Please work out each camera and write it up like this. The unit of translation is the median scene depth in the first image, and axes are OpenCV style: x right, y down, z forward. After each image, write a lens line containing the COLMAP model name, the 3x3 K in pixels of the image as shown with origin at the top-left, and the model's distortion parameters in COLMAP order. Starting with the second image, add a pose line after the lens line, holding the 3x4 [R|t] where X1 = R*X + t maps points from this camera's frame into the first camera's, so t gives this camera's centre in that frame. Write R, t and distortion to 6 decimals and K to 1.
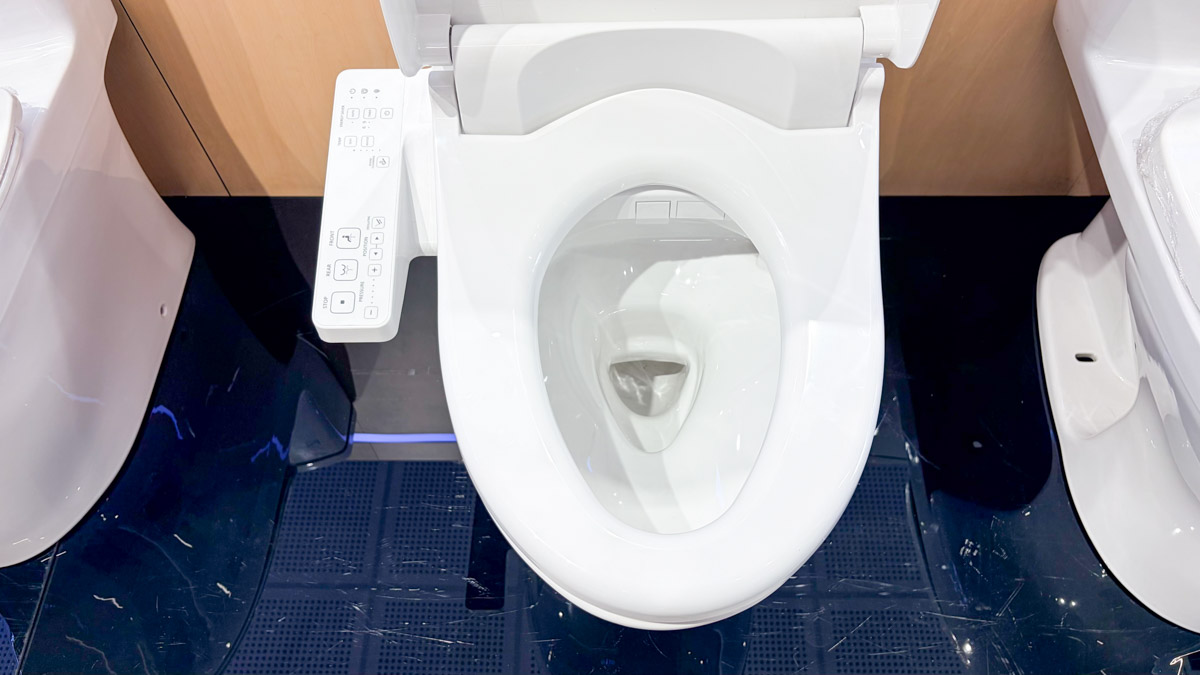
lens RADIAL K [[904.9, 0, 603.9], [0, 904.9, 335.6], [0, 0, 1]] dist [-0.001975, 0.001754]
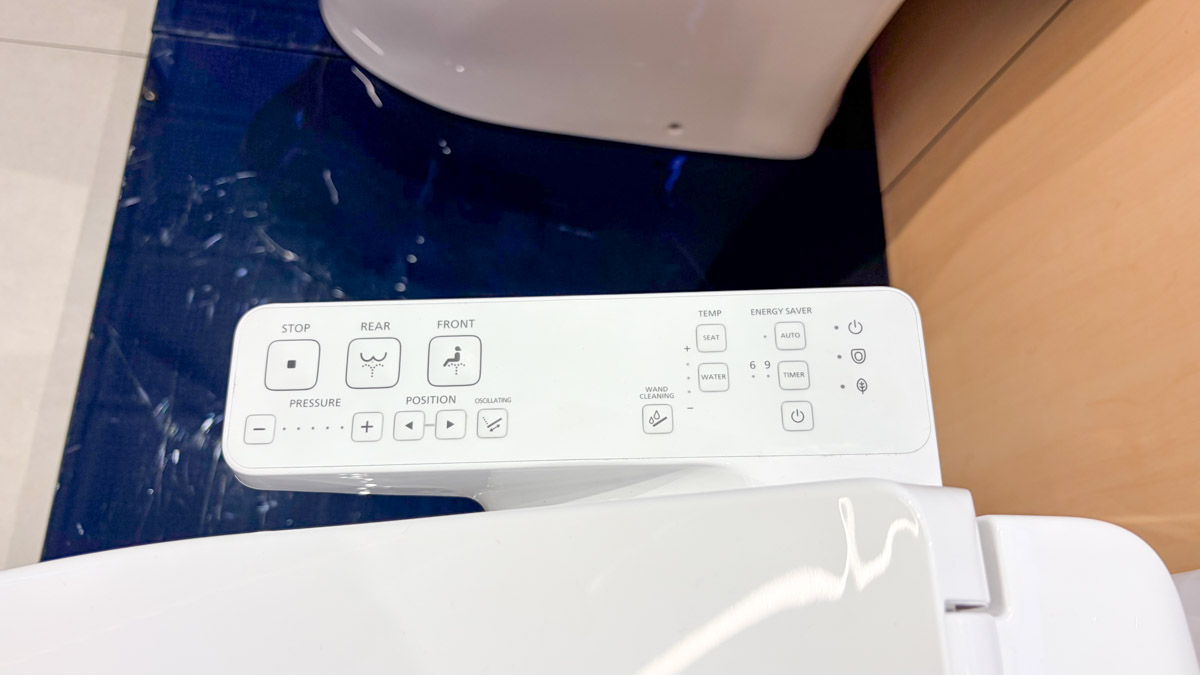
lens RADIAL K [[916.5, 0, 604.2], [0, 916.5, 339.3], [0, 0, 1]] dist [0.011585, -0.012548]
pose [[-0.008252, 0.938344, -0.345605, -0.112547], [-0.917689, 0.130183, 0.375366, -0.272730], [0.397215, 0.320255, 0.860033, 0.518671]]
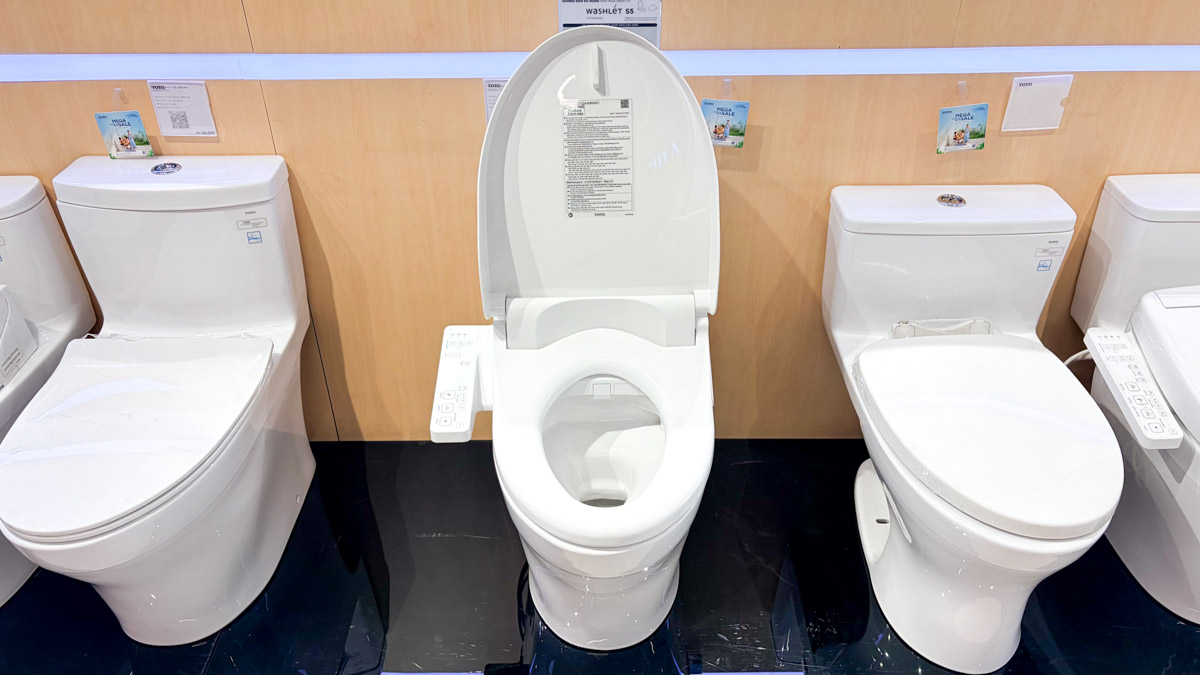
lens RADIAL K [[904.9, 0, 603.9], [0, 904.9, 335.6], [0, 0, 1]] dist [-0.001975, 0.001754]
pose [[0.999965, 0.002079, 0.008062, 0.036725], [0.001549, 0.904964, -0.425485, 0.505652], [-0.008181, 0.425483, 0.904930, -0.707537]]
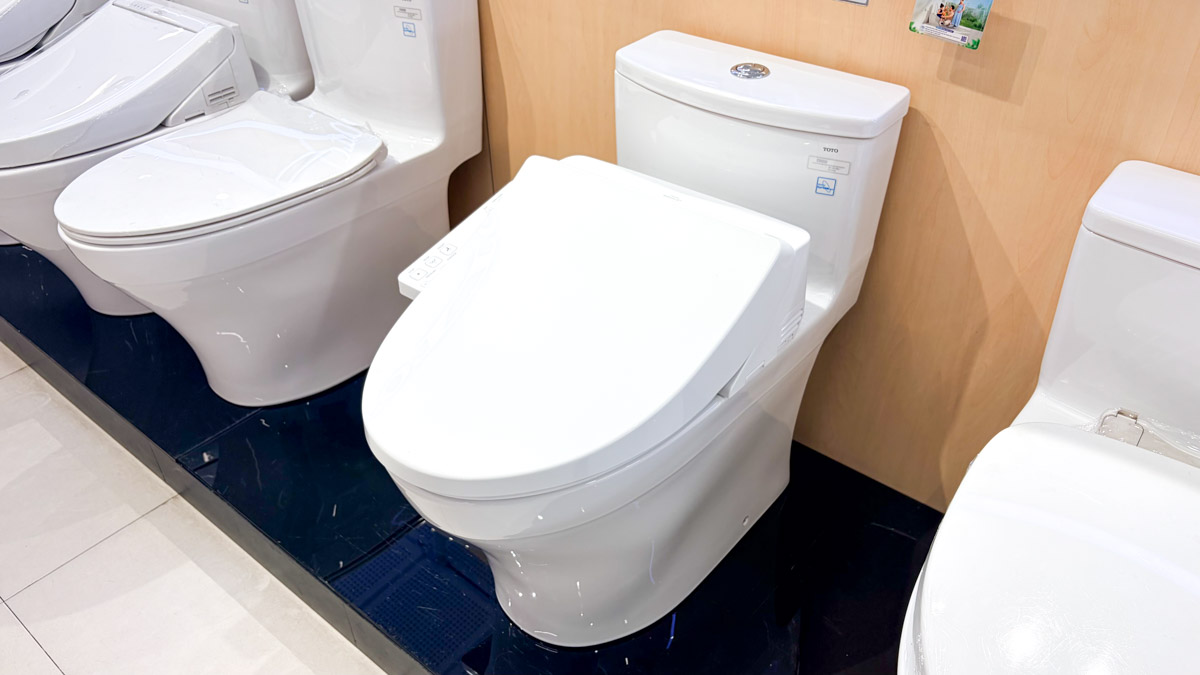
lens RADIAL K [[904.9, 0, 603.9], [0, 904.9, 335.6], [0, 0, 1]] dist [-0.001975, 0.001754]
pose [[0.778595, 0.379428, -0.499824, 0.658400], [-0.538475, 0.812965, -0.221661, 0.188238], [0.322235, 0.441727, 0.837283, -0.173972]]
